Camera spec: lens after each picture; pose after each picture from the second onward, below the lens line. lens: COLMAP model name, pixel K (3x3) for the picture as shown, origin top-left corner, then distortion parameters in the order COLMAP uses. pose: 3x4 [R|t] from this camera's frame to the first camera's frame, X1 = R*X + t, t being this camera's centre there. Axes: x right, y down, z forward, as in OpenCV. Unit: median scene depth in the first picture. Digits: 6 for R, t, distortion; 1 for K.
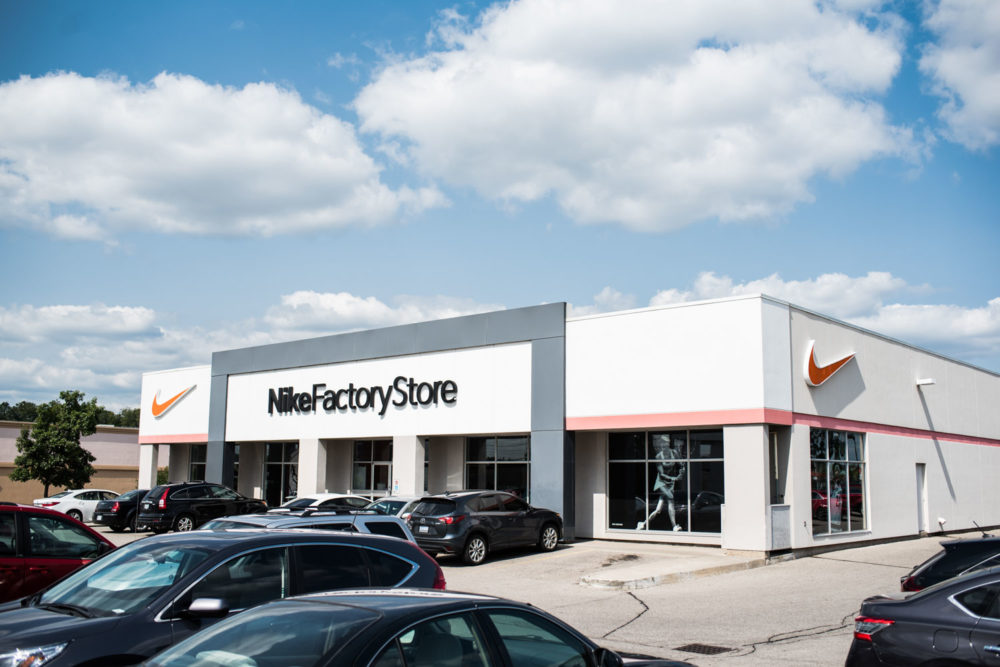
lens RADIAL K [[941.9, 0, 500.0], [0, 941.9, 333.5], [0, 0, 1]] dist [-0.080194, 0.013788]
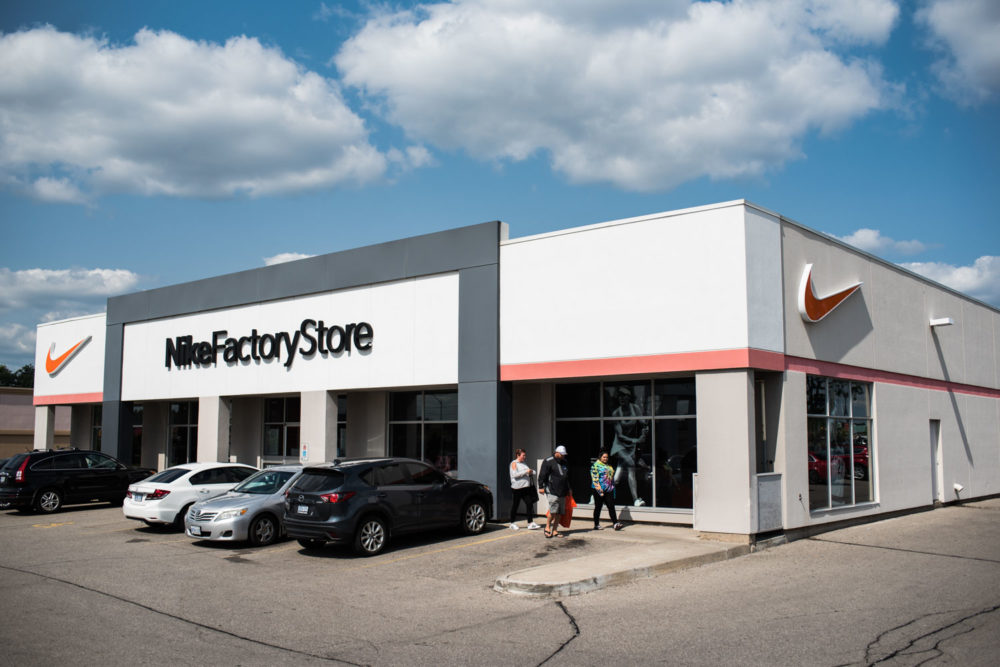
lens RADIAL K [[941.9, 0, 500.0], [0, 941.9, 333.5], [0, 0, 1]] dist [-0.080194, 0.013788]
pose [[0.999851, -0.007938, 0.015321, 0.056806], [0.007297, 0.999114, 0.041442, 0.028765], [-0.015636, -0.041324, 0.999023, 0.200066]]
